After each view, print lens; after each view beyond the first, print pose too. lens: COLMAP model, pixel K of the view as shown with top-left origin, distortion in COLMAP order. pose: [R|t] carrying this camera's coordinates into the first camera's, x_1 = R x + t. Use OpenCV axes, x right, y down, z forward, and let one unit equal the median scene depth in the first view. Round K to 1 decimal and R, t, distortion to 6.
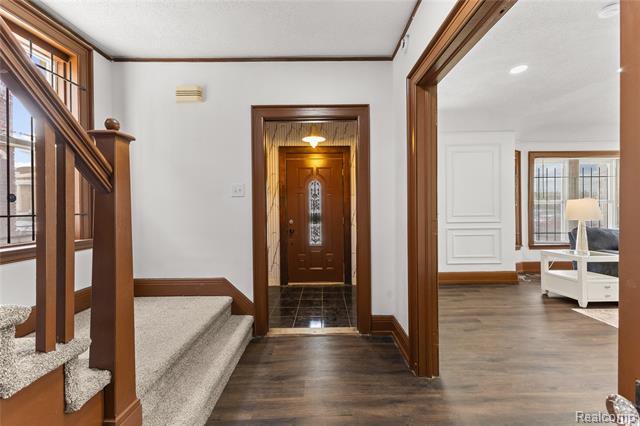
lens RADIAL K [[281.1, 0, 320.7], [0, 281.1, 208.4], [0, 0, 1]] dist [-0.001160, -0.000166]
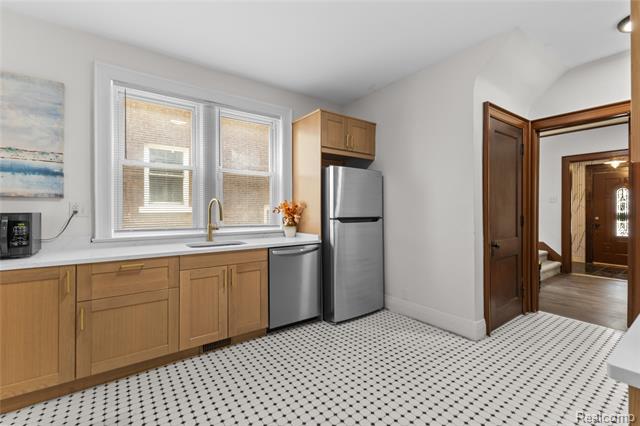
lens RADIAL K [[281.1, 0, 320.7], [0, 281.1, 208.4], [0, 0, 1]] dist [-0.001160, -0.000166]
pose [[0.585529, 0.011028, -0.810576, 0.352138], [-0.017125, 0.999853, 0.001233, 0.032135], [0.810471, 0.013159, 0.585632, -1.469751]]
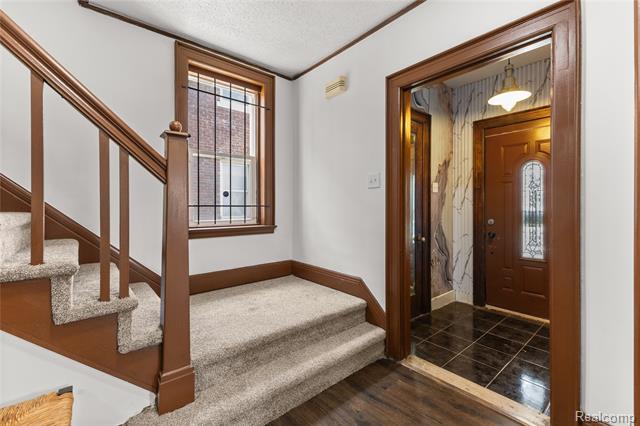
lens RADIAL K [[274.7, 0, 319.9], [0, 274.7, 205.8], [0, 0, 1]] dist [0.001256, 0.000197]
pose [[0.643152, 0.009121, -0.765685, 0.248197], [-0.009639, 0.999946, 0.003814, 0.011986], [0.765678, 0.004927, 0.643205, 0.324091]]
